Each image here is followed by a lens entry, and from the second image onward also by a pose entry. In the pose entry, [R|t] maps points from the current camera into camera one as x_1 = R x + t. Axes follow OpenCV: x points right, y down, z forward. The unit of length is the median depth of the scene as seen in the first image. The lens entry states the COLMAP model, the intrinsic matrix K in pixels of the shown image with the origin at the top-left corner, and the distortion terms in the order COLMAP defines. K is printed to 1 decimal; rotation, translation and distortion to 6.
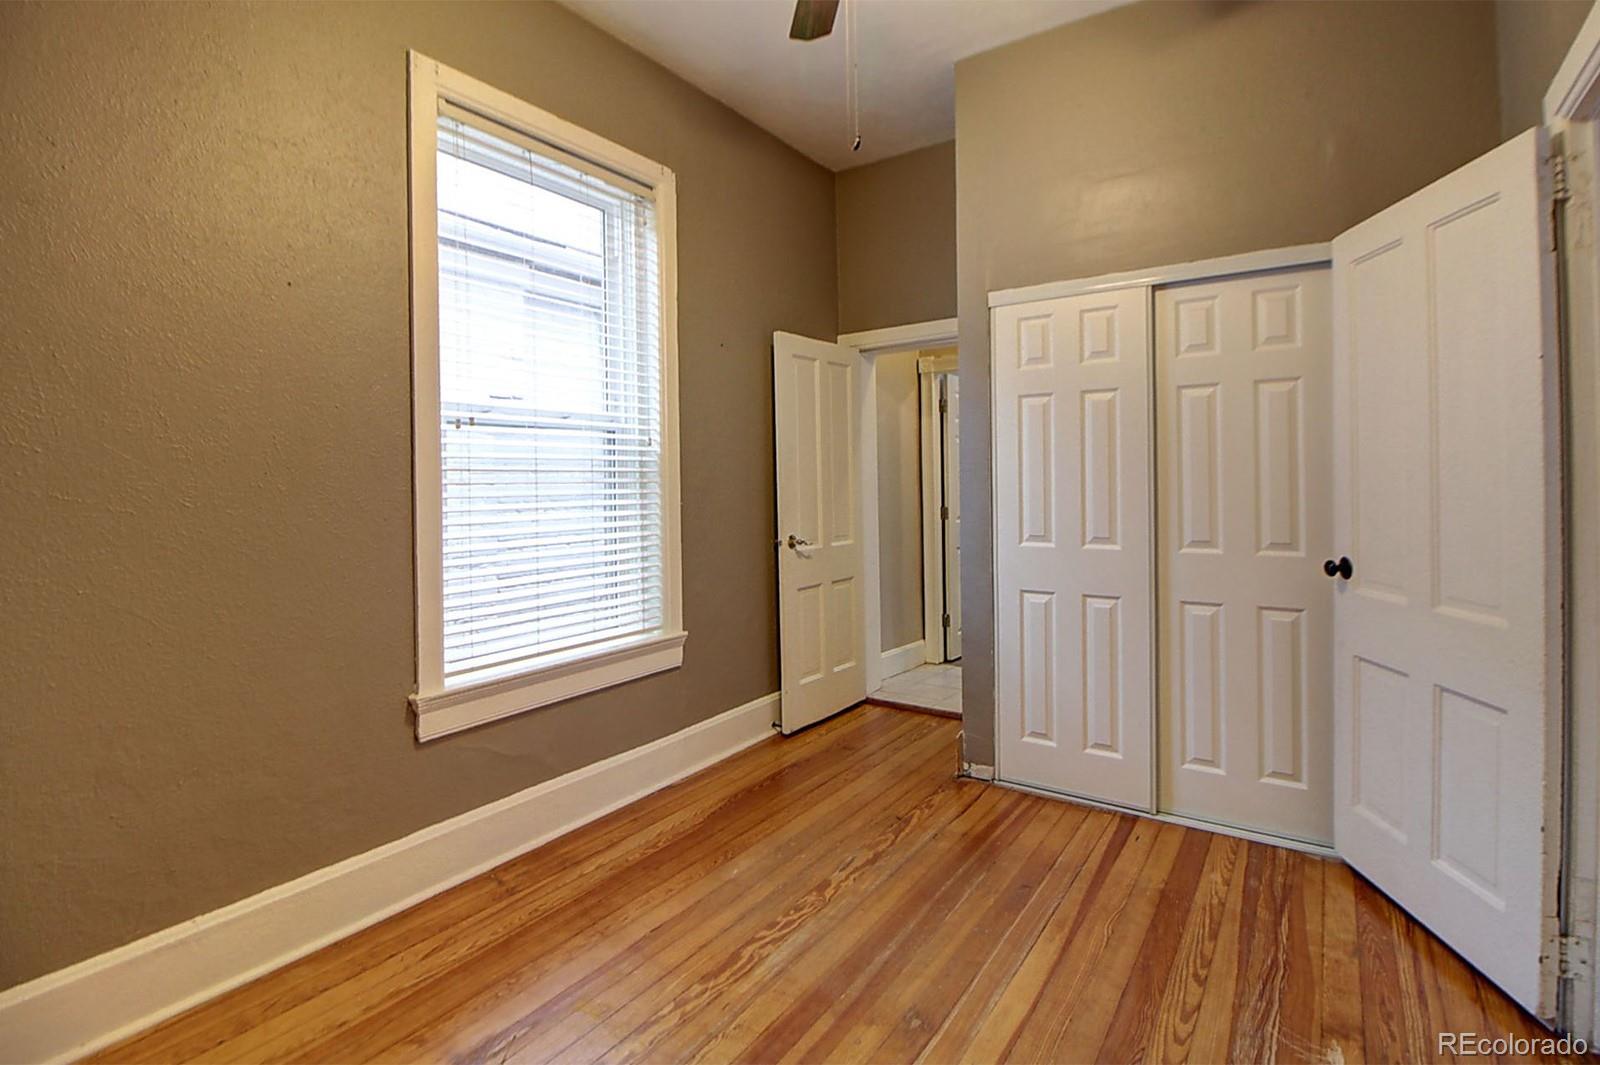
lens RADIAL K [[741.6, 0, 798.3], [0, 741.6, 483.8], [0, 0, 1]] dist [-0.004873, -0.006026]
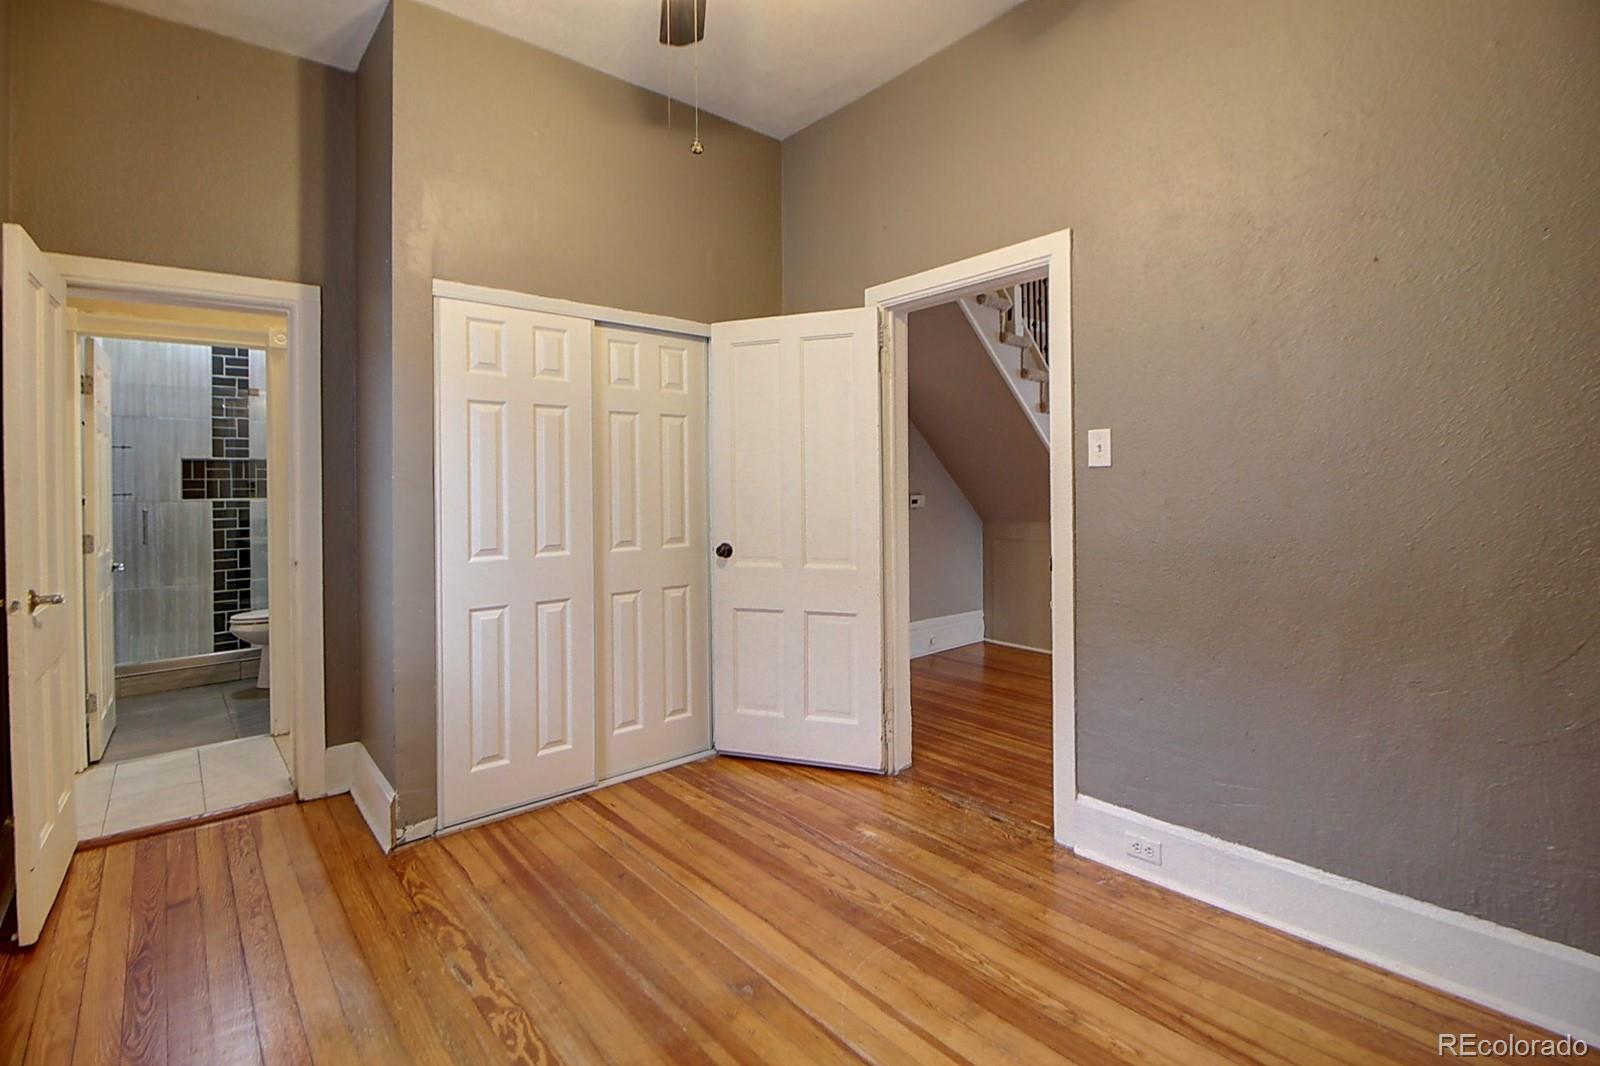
lens RADIAL K [[741.6, 0, 807.6], [0, 741.6, 485.7], [0, 0, 1]] dist [-0.004873, -0.006026]
pose [[0.260435, 0.009294, 0.965447, -0.598746], [0.010210, 0.999871, -0.012380, 0.005063], [-0.965437, 0.013082, 0.260306, 0.429781]]
